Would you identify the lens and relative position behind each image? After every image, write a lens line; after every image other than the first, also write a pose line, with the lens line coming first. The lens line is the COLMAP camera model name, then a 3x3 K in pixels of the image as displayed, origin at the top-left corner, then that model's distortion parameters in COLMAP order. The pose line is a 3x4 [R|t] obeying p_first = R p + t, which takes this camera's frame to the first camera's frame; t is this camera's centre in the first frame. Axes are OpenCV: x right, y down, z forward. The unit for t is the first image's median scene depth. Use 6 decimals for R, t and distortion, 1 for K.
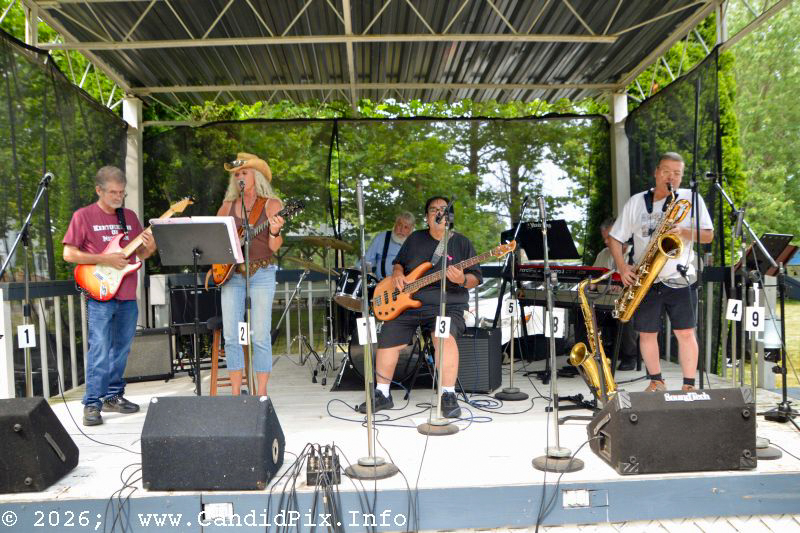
lens RADIAL K [[589.4, 0, 400.5], [0, 589.4, 278.8], [0, 0, 1]] dist [-0.129862, 0.113900]
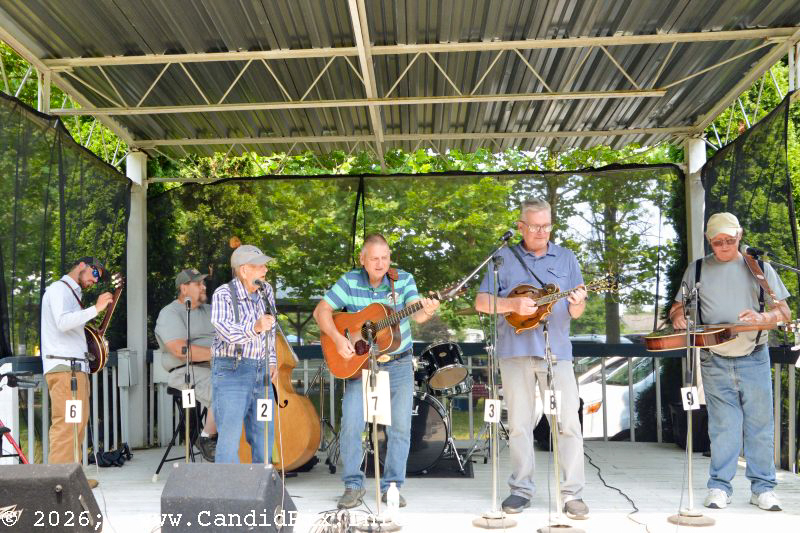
lens RADIAL K [[781.7, 0, 386.3], [0, 781.7, 309.1], [0, 0, 1]] dist [-0.038750, 0.170247]
pose [[0.995676, 0.004191, -0.092795, 0.037560], [-0.009536, 0.998315, -0.057231, -0.003013], [0.092399, 0.057869, 0.994039, -0.167814]]
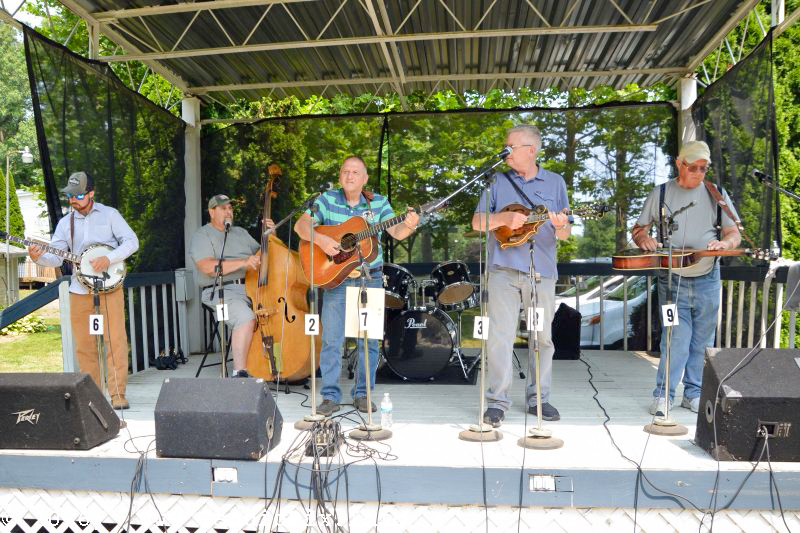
lens RADIAL K [[636.9, 0, 399.1], [0, 636.9, 295.7], [0, 0, 1]] dist [-0.120167, 0.083457]
pose [[0.988617, 0.014668, -0.149738, 0.076281], [-0.009428, 0.999320, 0.035646, -0.002253], [0.150159, -0.033828, 0.988083, -0.066606]]
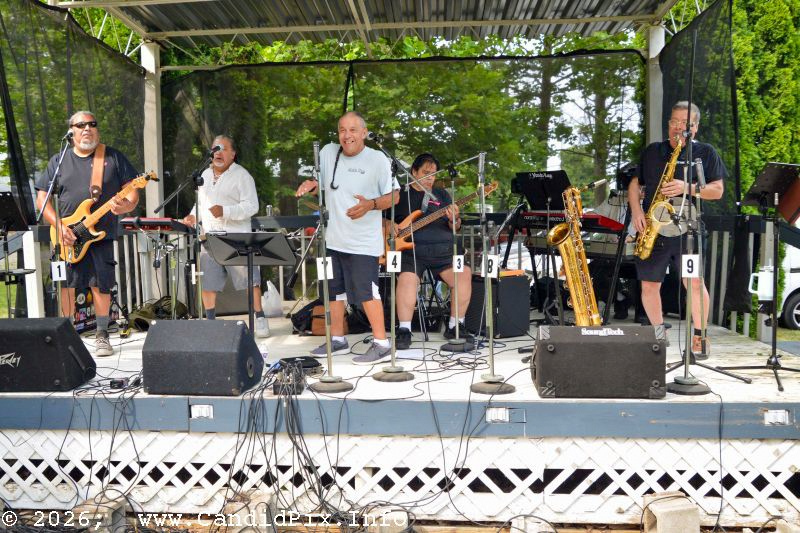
lens RADIAL K [[678.8, 0, 385.5], [0, 678.8, 263.2], [0, 0, 1]] dist [-0.101431, 0.133175]
pose [[0.992727, 0.014759, -0.119483, 0.086343], [-0.008073, 0.998384, 0.056252, 0.000216], [0.120120, -0.054878, 0.991241, -0.131024]]
